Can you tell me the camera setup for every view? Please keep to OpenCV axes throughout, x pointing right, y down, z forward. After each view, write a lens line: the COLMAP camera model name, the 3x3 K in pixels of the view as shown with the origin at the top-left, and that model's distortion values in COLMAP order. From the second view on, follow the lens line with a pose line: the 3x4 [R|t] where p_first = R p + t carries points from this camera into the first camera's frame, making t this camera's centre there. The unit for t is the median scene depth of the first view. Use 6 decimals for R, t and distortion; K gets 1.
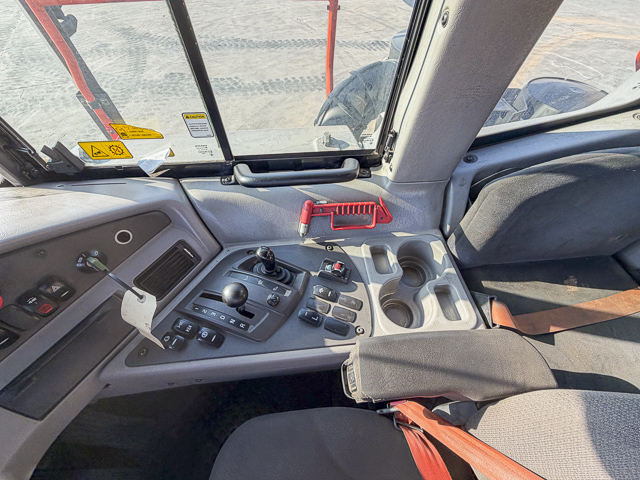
lens RADIAL K [[255.1, 0, 319.3], [0, 255.1, 242.1], [0, 0, 1]] dist [-0.001627, -0.000360]
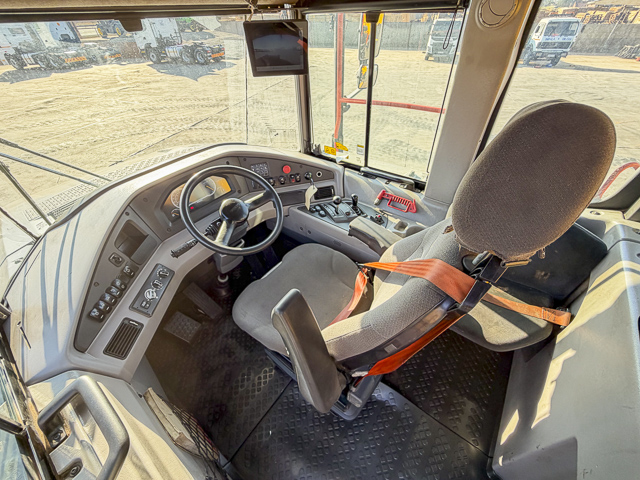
lens RADIAL K [[255.1, 0, 318.4], [0, 255.1, 237.8], [0, 0, 1]] dist [-0.001627, -0.000360]
pose [[0.718813, 0.414673, -0.557991, 1.021876], [-0.535414, 0.842172, -0.063866, 0.681825], [0.443441, 0.344664, 0.827386, -1.038886]]
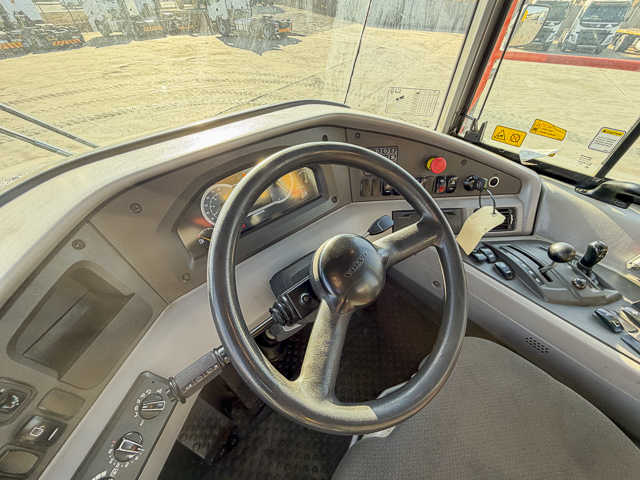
lens RADIAL K [[255.1, 0, 319.0], [0, 255.1, 238.3], [0, 0, 1]] dist [-0.001627, -0.000360]
pose [[0.564445, 0.538575, -0.625571, -0.208166], [-0.656632, 0.752194, 0.055117, 0.679517], [0.500235, 0.379660, 0.778218, -0.440393]]
